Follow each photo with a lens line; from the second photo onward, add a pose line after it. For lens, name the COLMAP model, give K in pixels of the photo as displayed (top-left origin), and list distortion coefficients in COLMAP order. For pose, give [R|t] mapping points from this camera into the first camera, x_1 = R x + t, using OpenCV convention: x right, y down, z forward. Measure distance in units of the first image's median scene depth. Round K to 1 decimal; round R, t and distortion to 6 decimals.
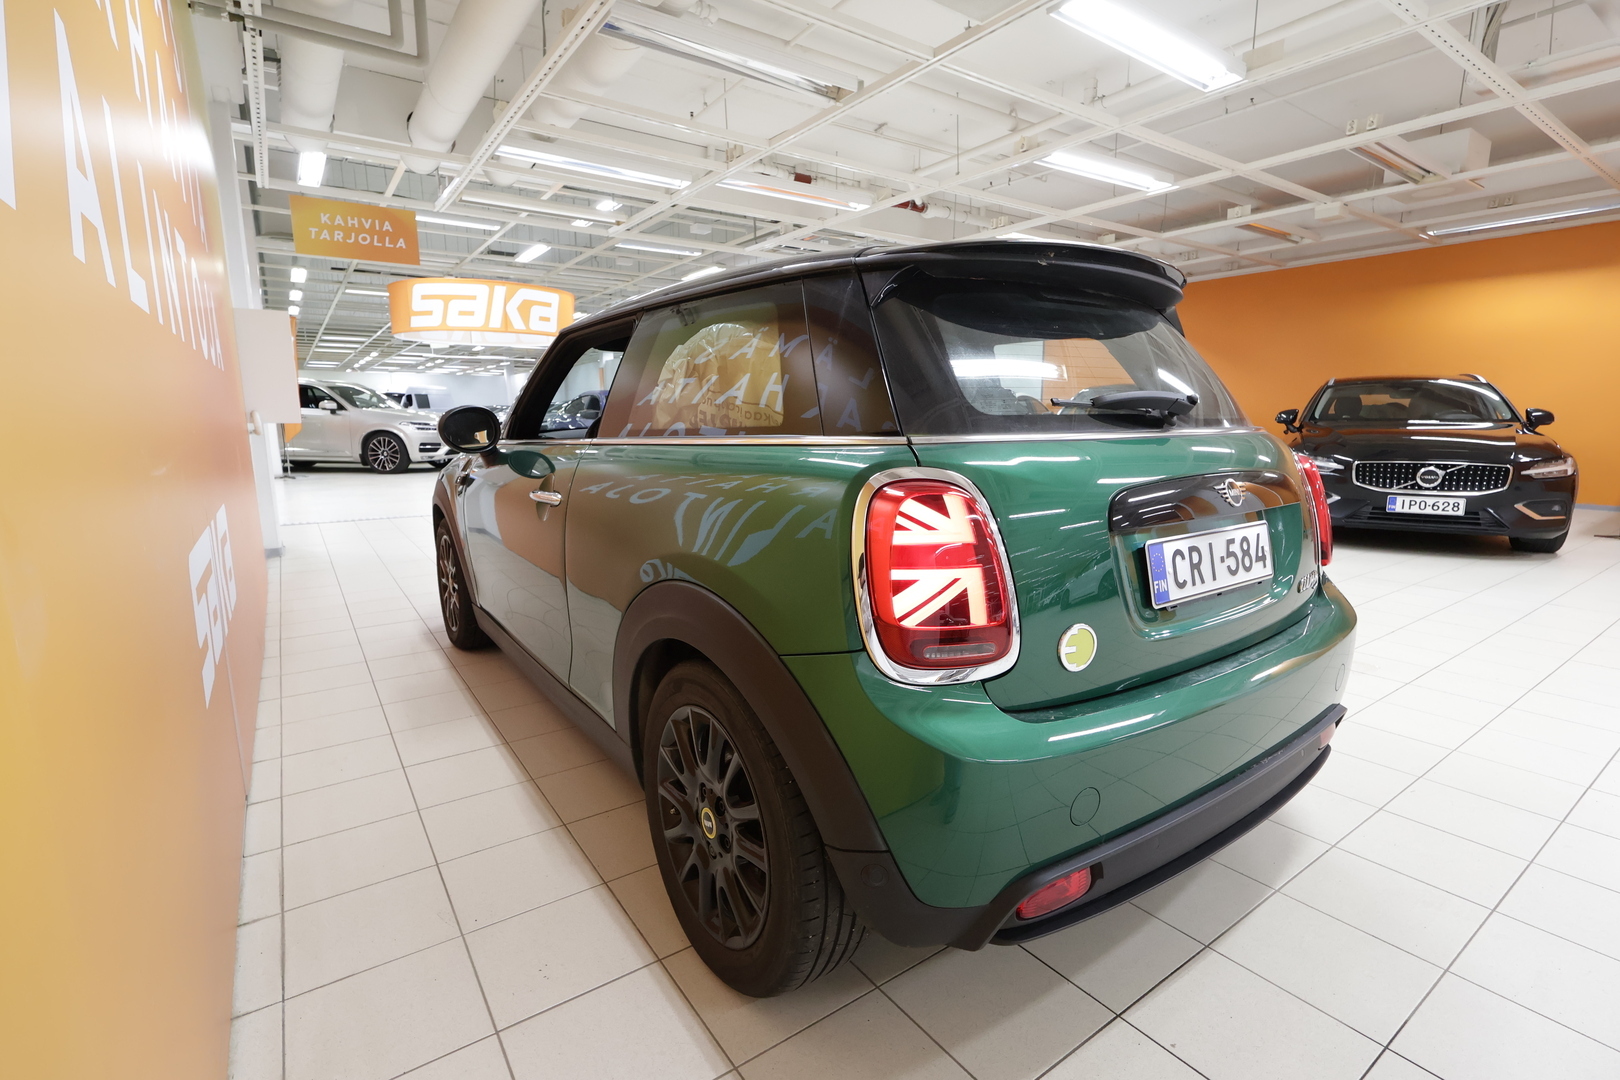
lens RADIAL K [[746.9, 0, 810.9], [0, 746.9, 538.4], [0, 0, 1]] dist [0.000880, 0.000046]
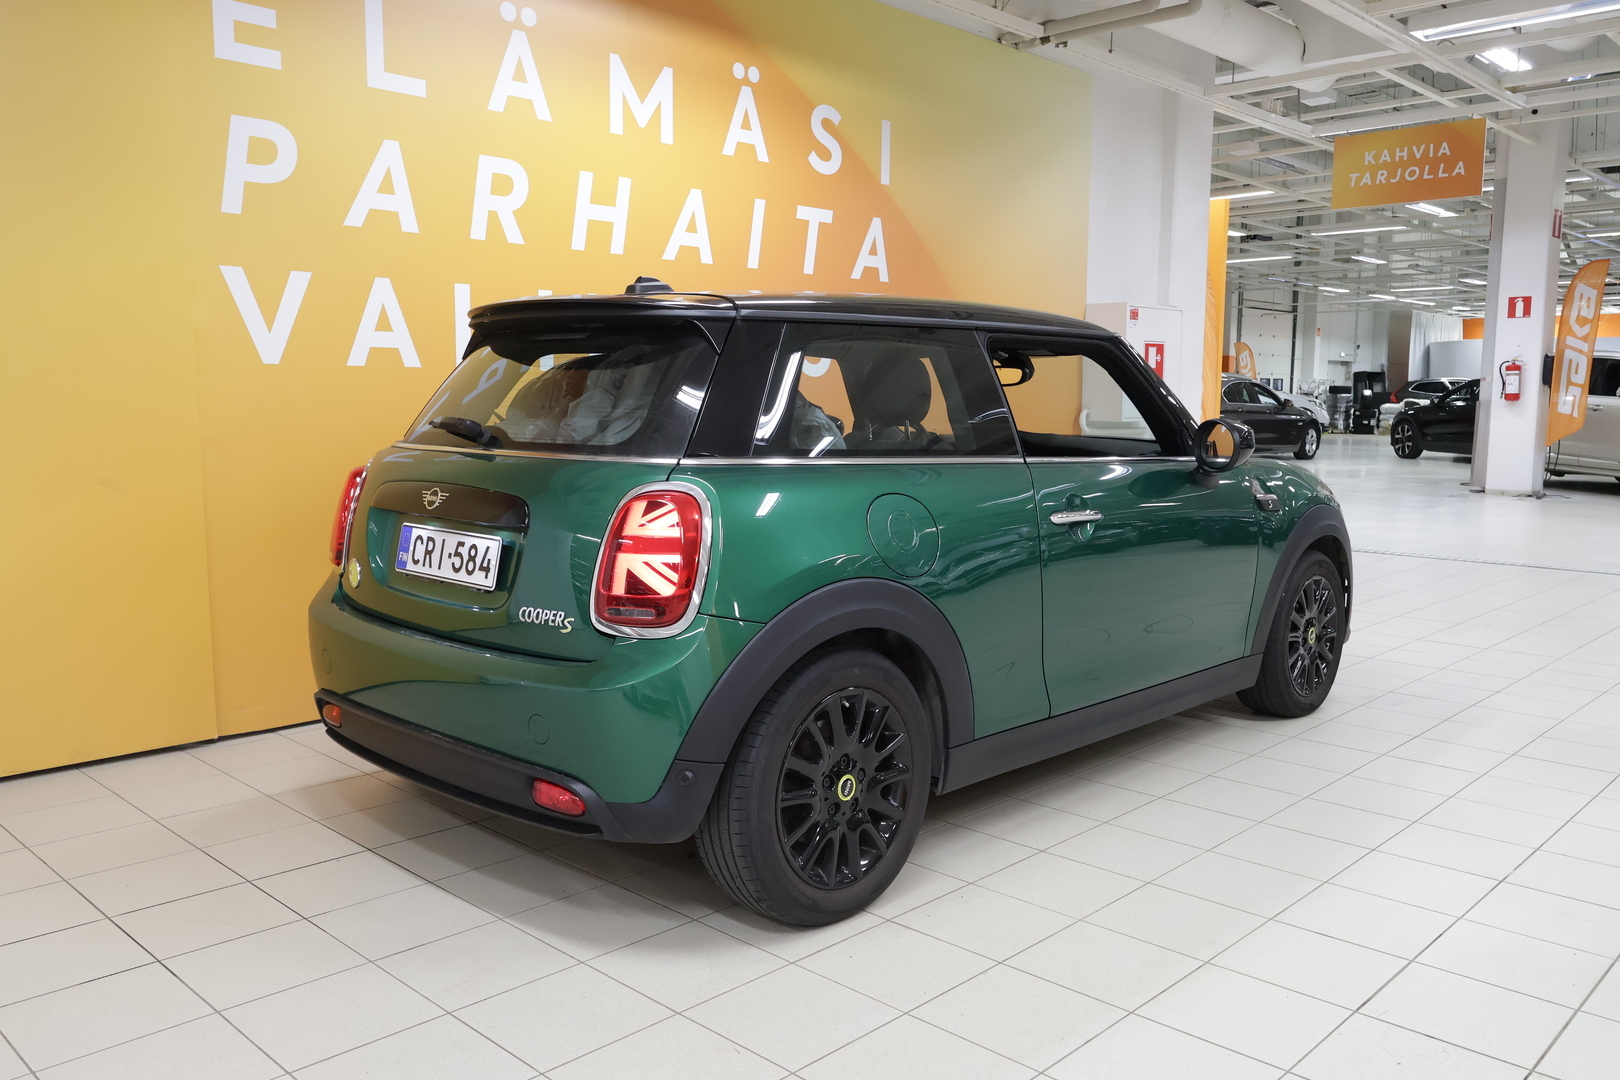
lens RADIAL K [[1271.1, 0, 858.1], [0, 1271.1, 535.1], [0, 0, 1]] dist [0.004457, 0.007670]
pose [[0.208017, 0.115243, -0.971313, 2.573345], [-0.168813, 0.982363, 0.080401, -0.269405], [0.963447, 0.147246, 0.223803, 1.127487]]
